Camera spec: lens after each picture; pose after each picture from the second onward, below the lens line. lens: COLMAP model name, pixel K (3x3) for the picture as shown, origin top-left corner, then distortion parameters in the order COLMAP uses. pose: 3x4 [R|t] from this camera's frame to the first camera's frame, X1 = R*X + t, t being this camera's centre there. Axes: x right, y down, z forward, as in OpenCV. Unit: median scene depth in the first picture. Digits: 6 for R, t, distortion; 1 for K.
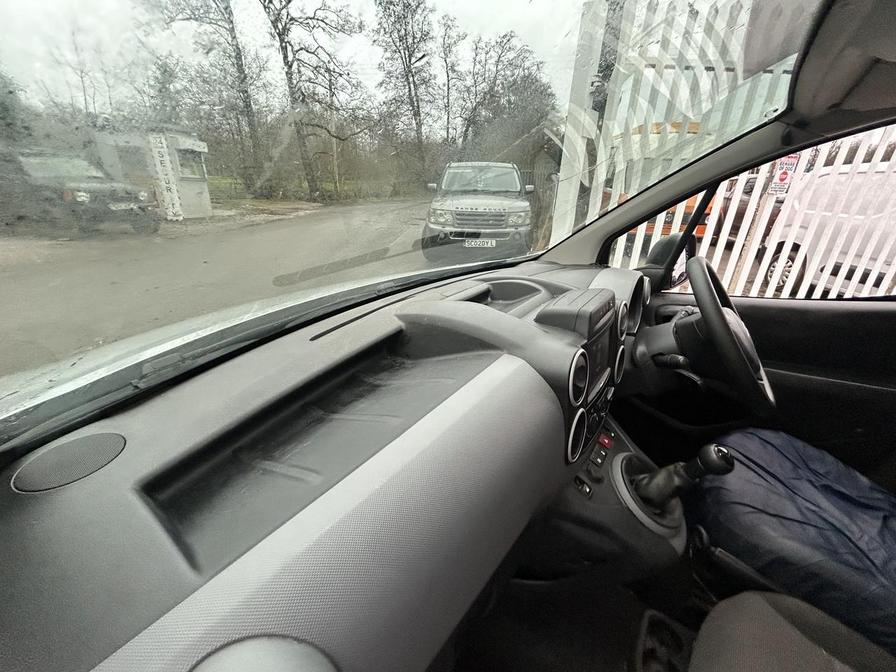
lens RADIAL K [[362.0, 0, 450.2], [0, 362.0, 337.4], [0, 0, 1]] dist [-0.000666, 0.000086]
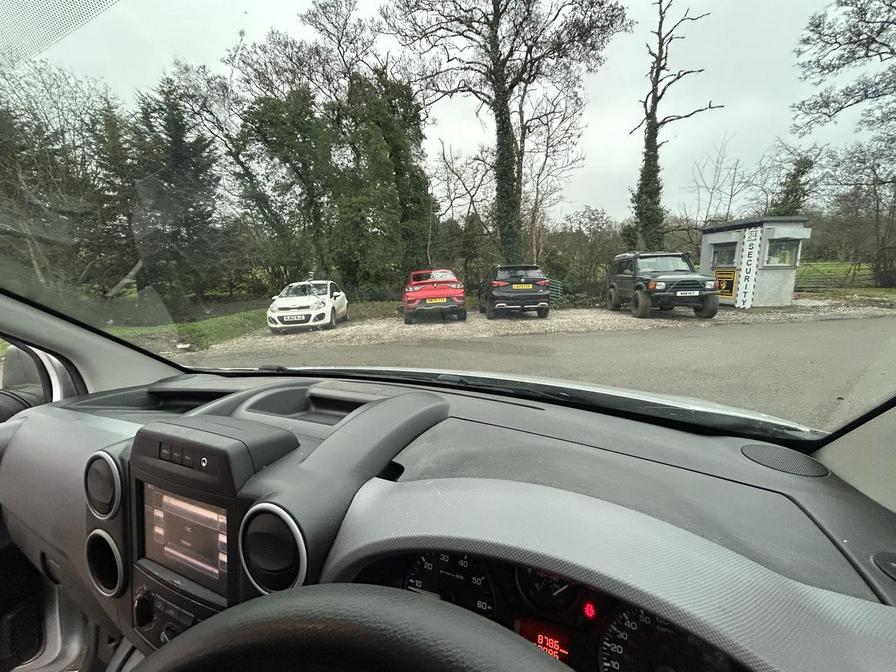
lens RADIAL K [[362.0, 0, 449.0], [0, 362.0, 336.1], [0, 0, 1]] dist [-0.000666, 0.000086]
pose [[0.190542, 0.128255, -0.973265, 0.062247], [-0.349046, 0.935493, 0.054943, -0.026129], [0.917530, 0.329246, 0.223018, 0.070344]]
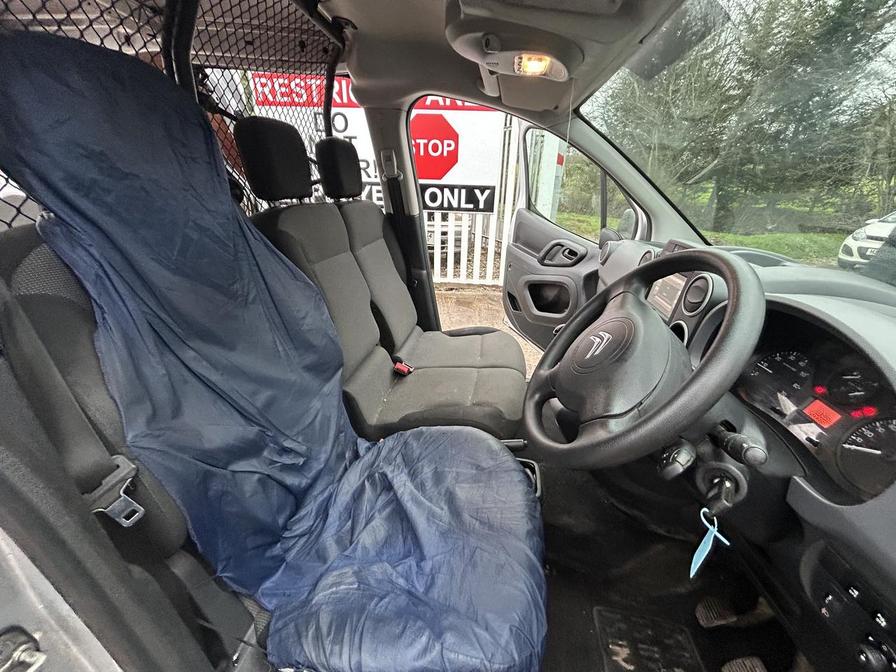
lens RADIAL K [[362.0, 0, 448.0], [0, 362.0, 334.6], [0, 0, 1]] dist [-0.000666, 0.000086]
pose [[-0.894852, 0.110215, -0.432542, 0.100839], [-0.238946, 0.700216, 0.672758, -0.030261], [0.377021, 0.705373, -0.600254, 0.096397]]
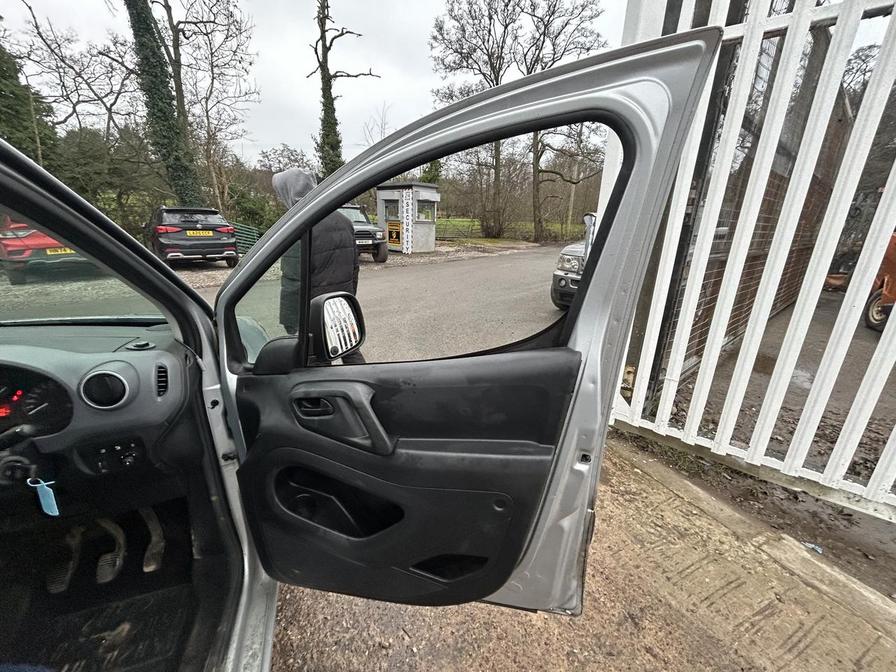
lens RADIAL K [[362.0, 0, 448.2], [0, 362.0, 335.5], [0, 0, 1]] dist [-0.000666, 0.000086]
pose [[0.799628, 0.170557, -0.575765, 0.148884], [-0.229215, 0.972909, -0.030135, -0.036981], [0.555028, 0.156070, 0.817059, 0.081851]]
